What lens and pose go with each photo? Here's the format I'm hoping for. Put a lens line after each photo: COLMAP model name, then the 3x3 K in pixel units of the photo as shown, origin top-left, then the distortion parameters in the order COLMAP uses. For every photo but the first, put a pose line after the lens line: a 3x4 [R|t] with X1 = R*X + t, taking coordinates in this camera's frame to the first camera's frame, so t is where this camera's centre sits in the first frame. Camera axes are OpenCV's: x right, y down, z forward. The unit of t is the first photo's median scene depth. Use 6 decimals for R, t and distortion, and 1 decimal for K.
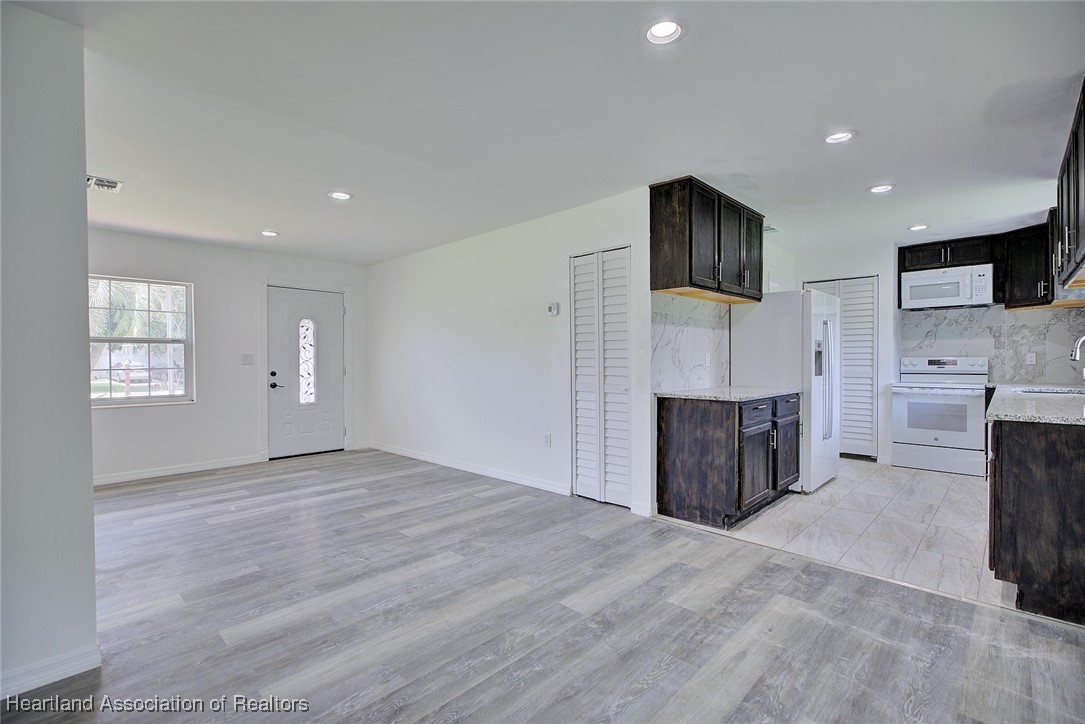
lens RADIAL K [[493.2, 0, 543.4], [0, 493.2, 364.1], [0, 0, 1]] dist [-0.003542, 0.000141]
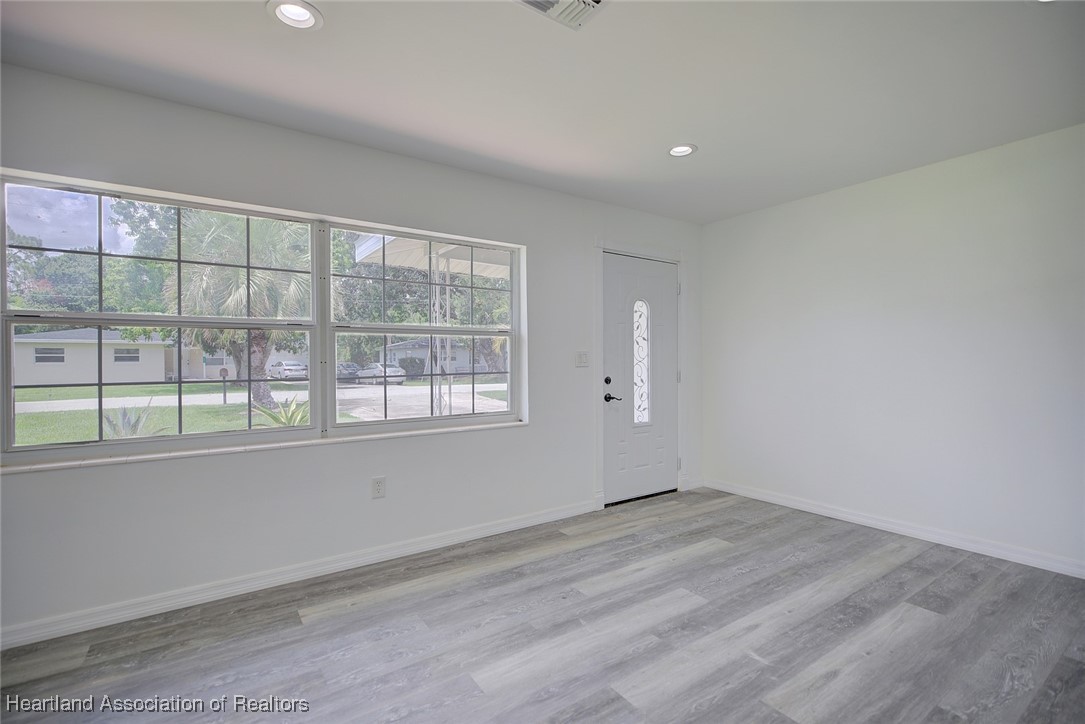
lens RADIAL K [[498.5, 0, 542.5], [0, 498.5, 362.0], [0, 0, 1]] dist [-0.004126, -0.000587]
pose [[0.979776, 0.002231, -0.200084, -0.650463], [-0.002917, 0.999991, -0.003130, -0.004637], [0.200075, 0.003650, 0.979774, 0.400059]]
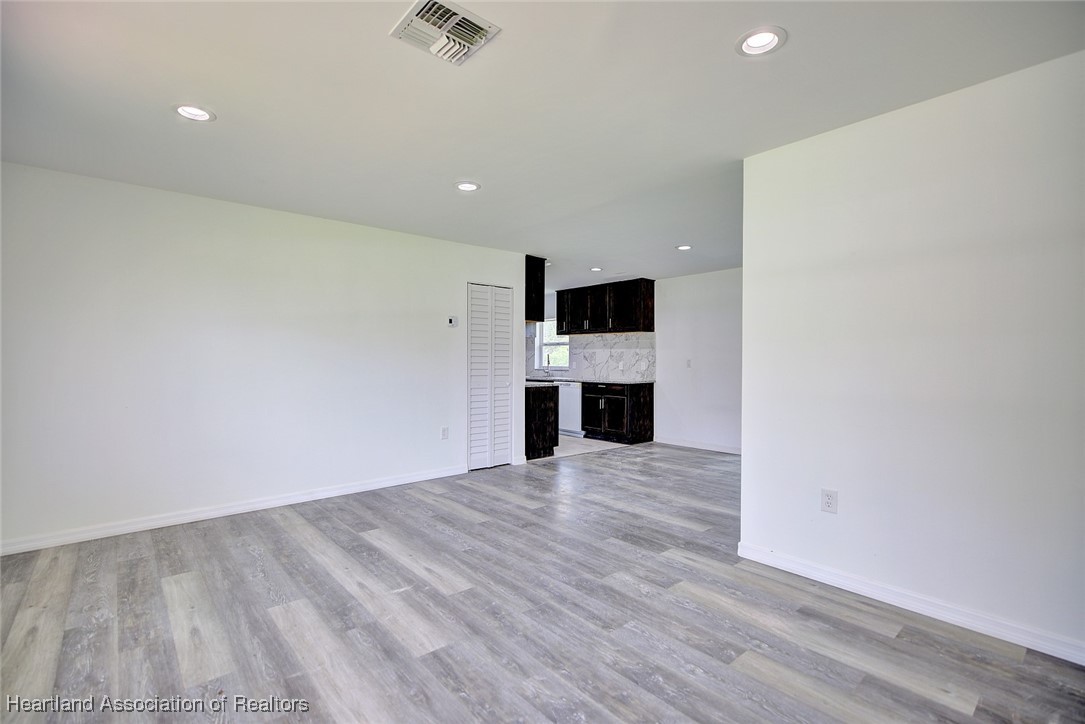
lens RADIAL K [[495.3, 0, 540.1], [0, 495.3, 363.1], [0, 0, 1]] dist [-0.000065, -0.000014]
pose [[0.094718, 0.000689, 0.995504, -1.114083], [0.010375, 0.999945, -0.001679, -0.006413], [-0.995450, 0.010487, 0.094706, 0.653612]]
